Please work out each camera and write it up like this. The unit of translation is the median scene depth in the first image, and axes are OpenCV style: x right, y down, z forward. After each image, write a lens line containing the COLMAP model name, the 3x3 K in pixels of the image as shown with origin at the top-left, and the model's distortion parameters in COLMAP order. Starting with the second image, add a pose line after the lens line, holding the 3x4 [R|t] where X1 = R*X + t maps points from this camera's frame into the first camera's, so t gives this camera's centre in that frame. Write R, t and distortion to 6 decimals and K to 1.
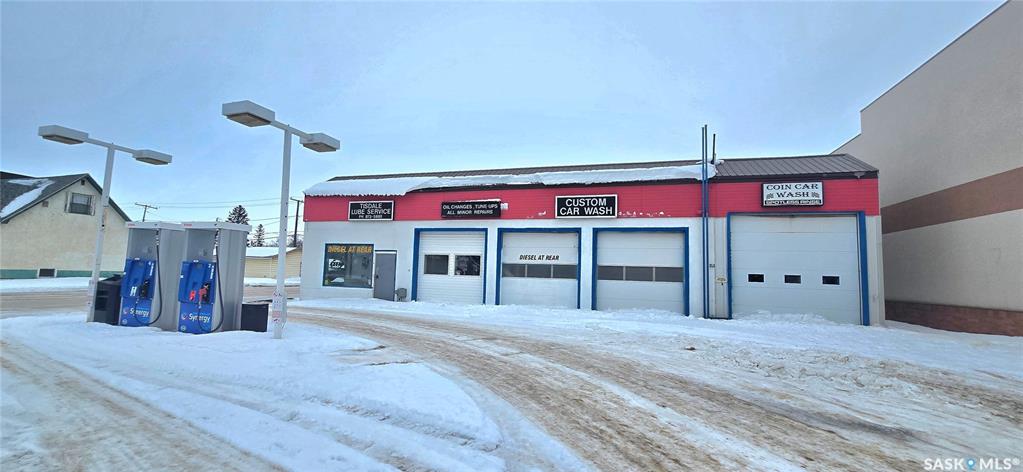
lens RADIAL K [[419.0, 0, 509.2], [0, 419.0, 241.8], [0, 0, 1]] dist [-0.006296, 0.002531]
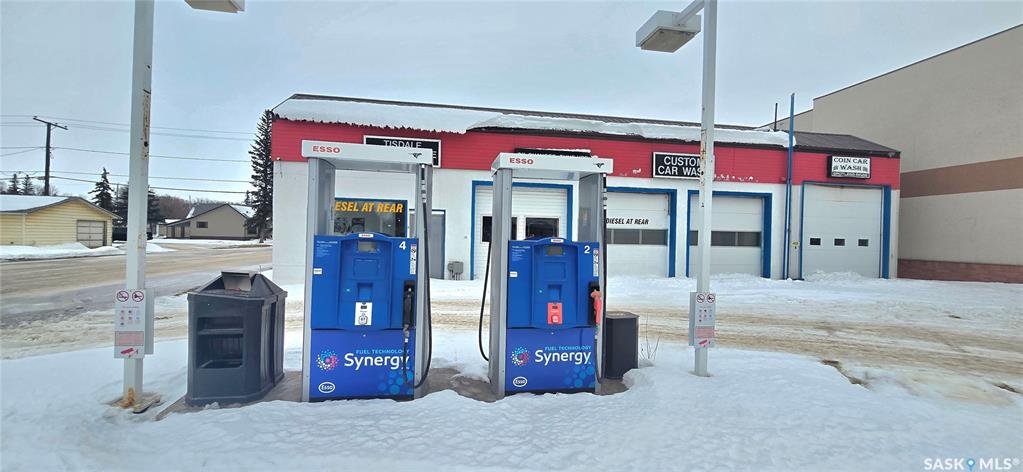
lens RADIAL K [[419.0, 0, 507.9], [0, 419.0, 240.0], [0, 0, 1]] dist [-0.006296, 0.002531]
pose [[0.893413, -0.016589, 0.448930, -0.539835], [-0.028187, 0.995279, 0.092872, 0.002182], [-0.448351, -0.095626, 0.888727, 0.324443]]
